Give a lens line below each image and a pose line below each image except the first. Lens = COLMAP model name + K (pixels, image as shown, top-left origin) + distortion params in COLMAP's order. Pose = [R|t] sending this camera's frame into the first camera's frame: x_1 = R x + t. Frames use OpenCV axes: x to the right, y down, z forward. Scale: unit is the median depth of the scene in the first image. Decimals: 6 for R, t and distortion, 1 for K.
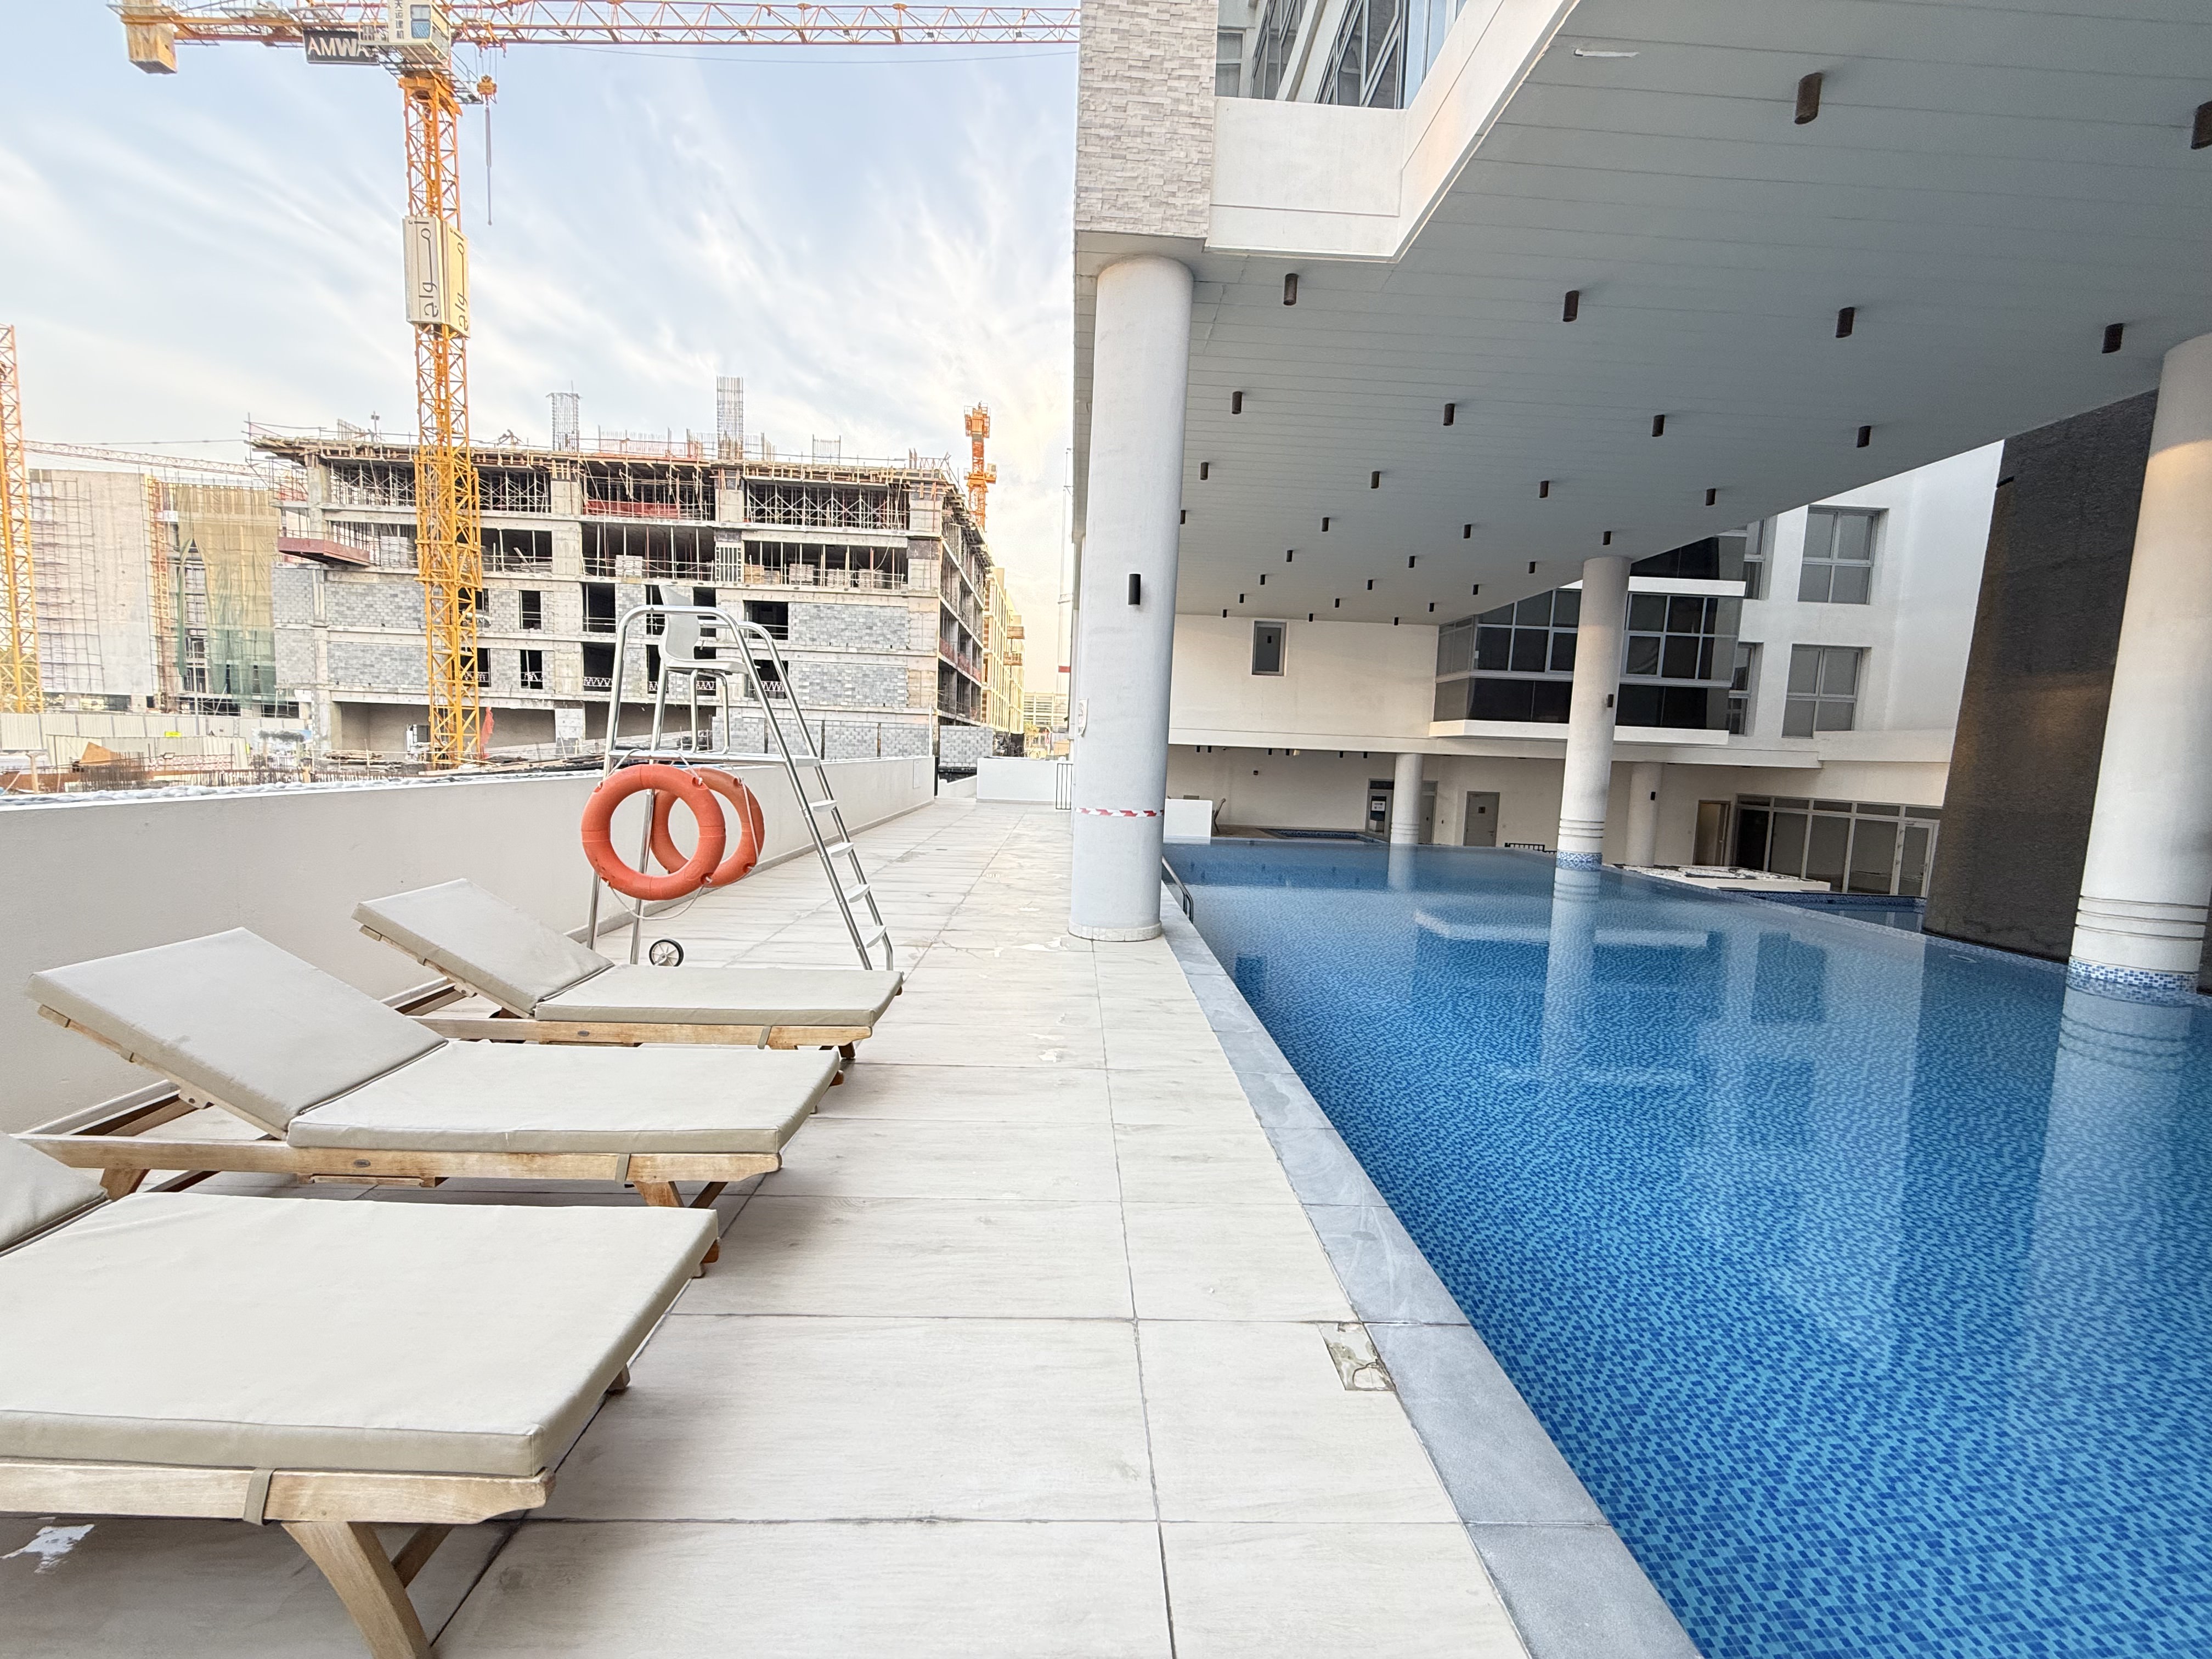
lens RADIAL K [[882.2, 0, 1106.0], [0, 882.2, 829.5], [0, 0, 1]] dist [-0.001562, -0.000266]
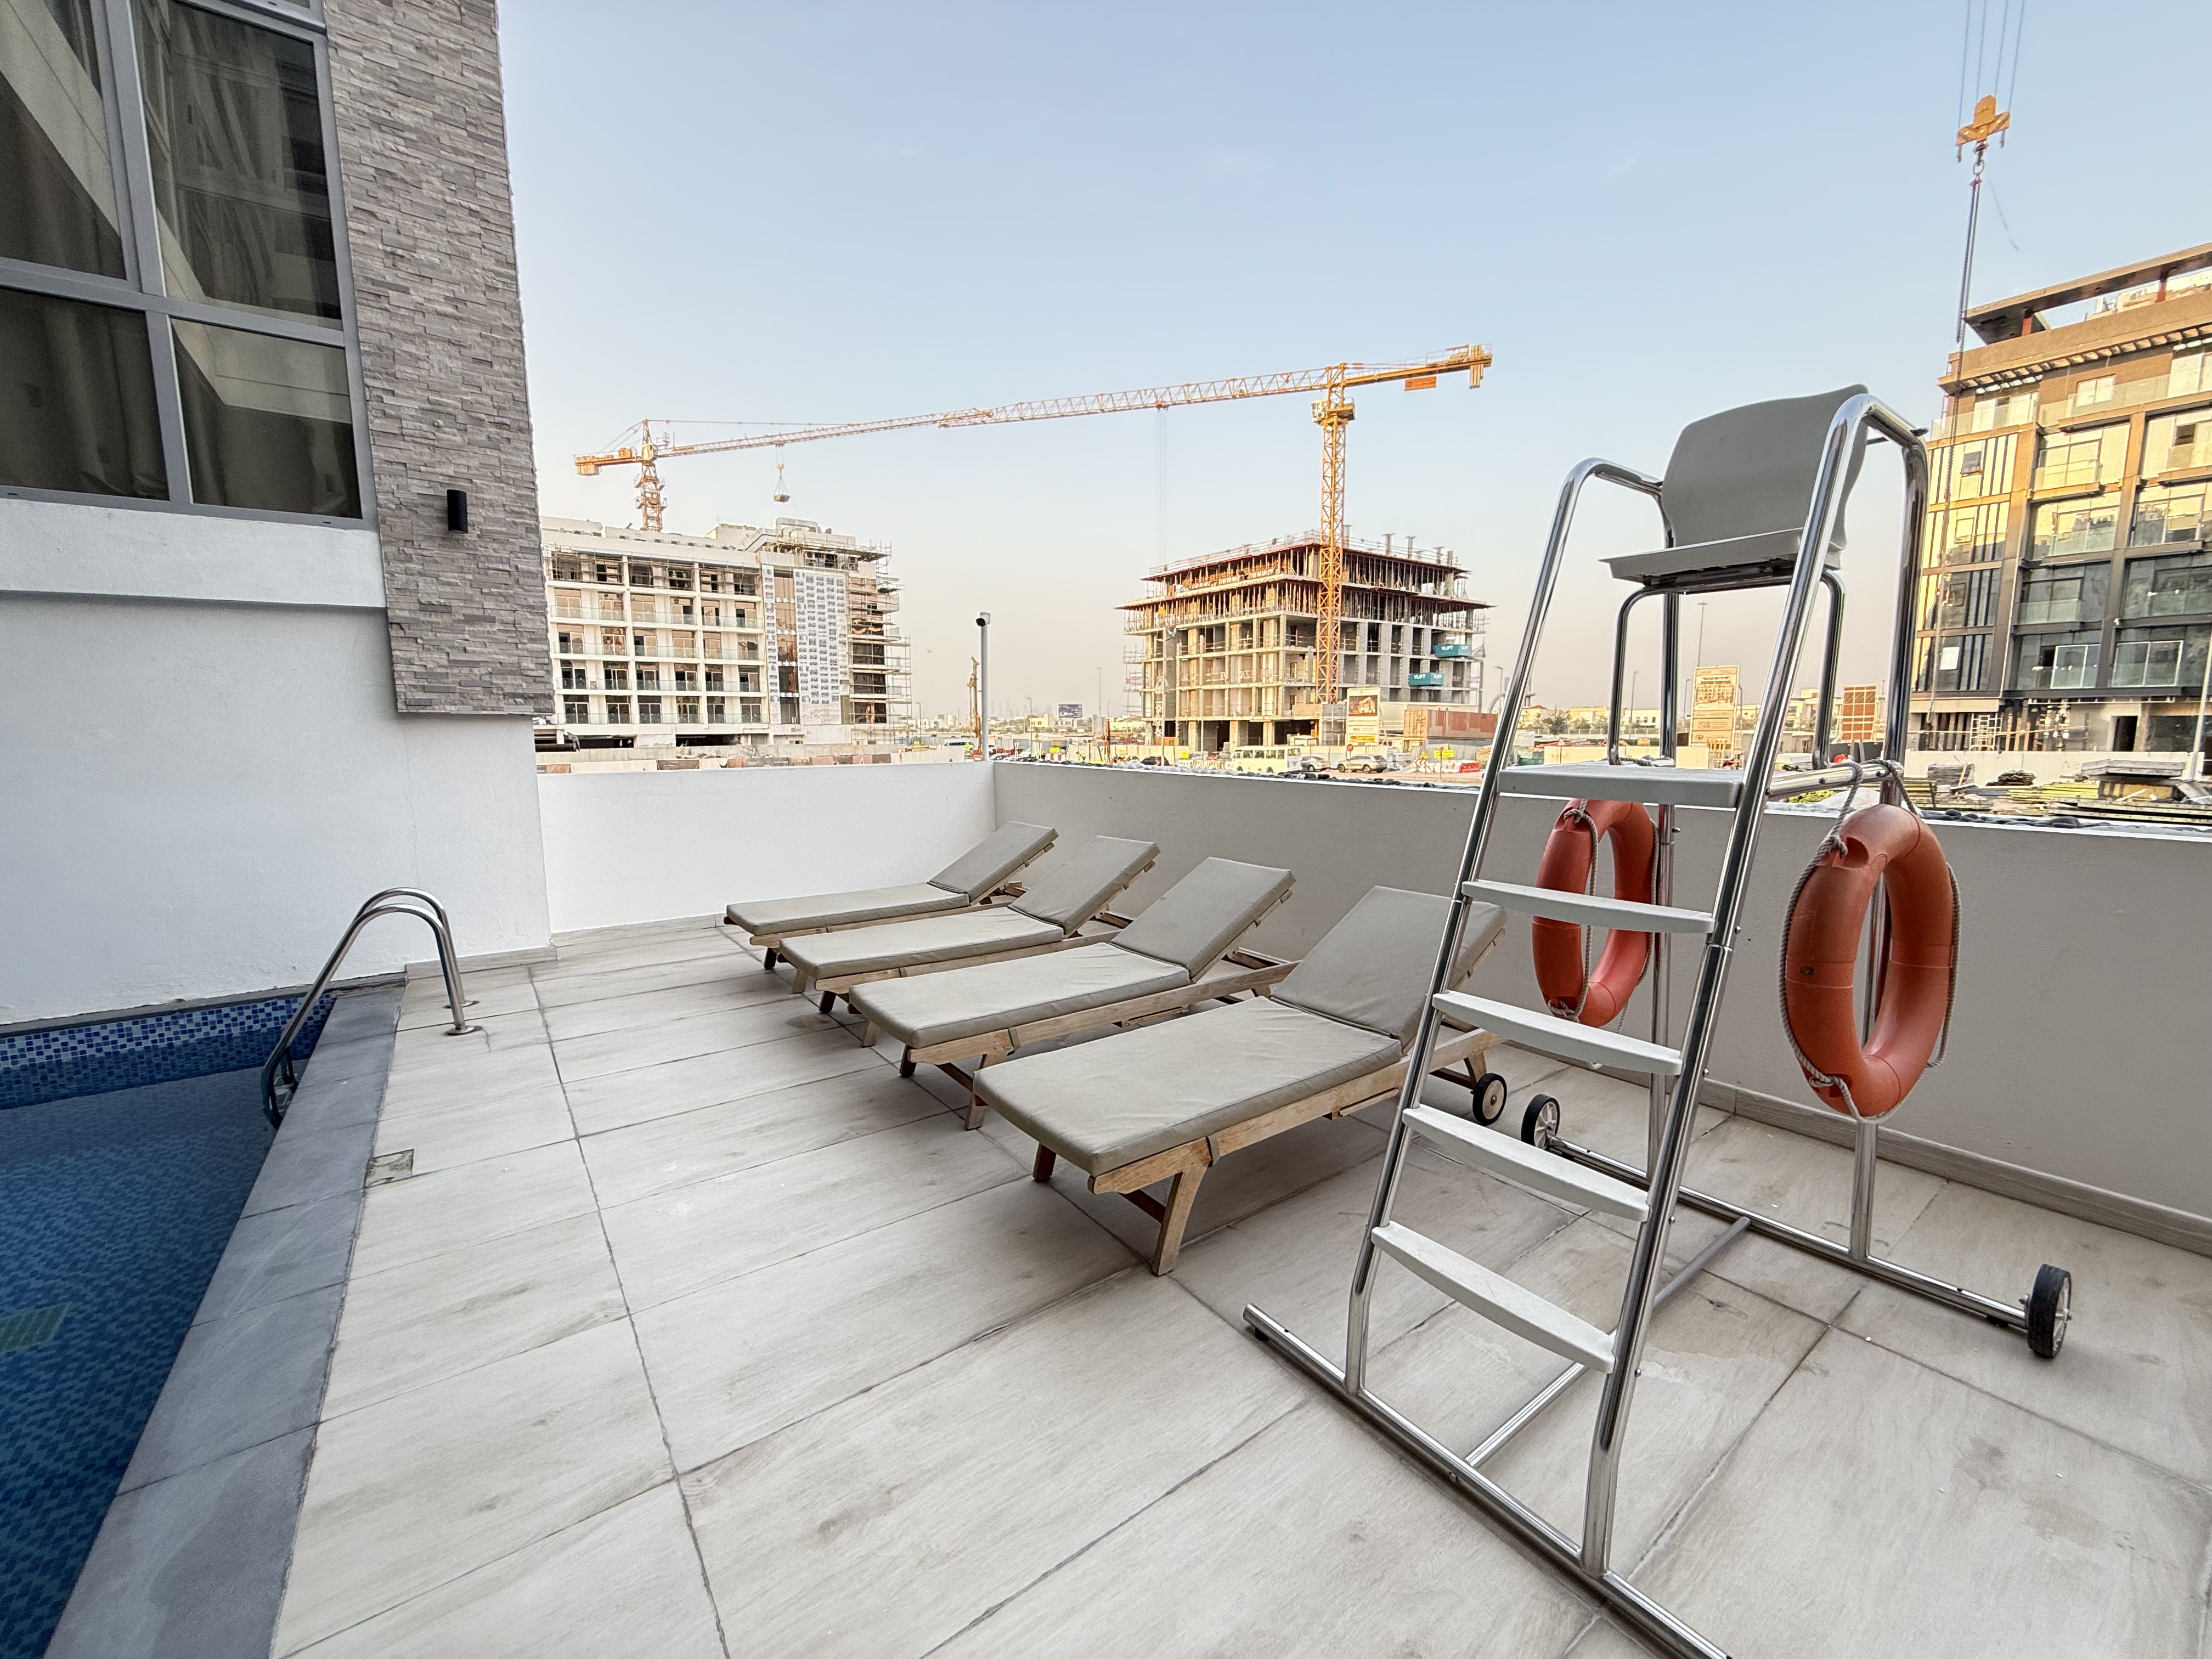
lens RADIAL K [[882.2, 0, 1106.0], [0, 882.2, 829.5], [0, 0, 1]] dist [-0.001562, -0.000266]
pose [[-0.829745, 0.035771, -0.556995, 0.081869], [-0.076131, 0.981364, 0.176435, -0.194255], [0.552926, 0.188801, -0.811559, 2.089759]]
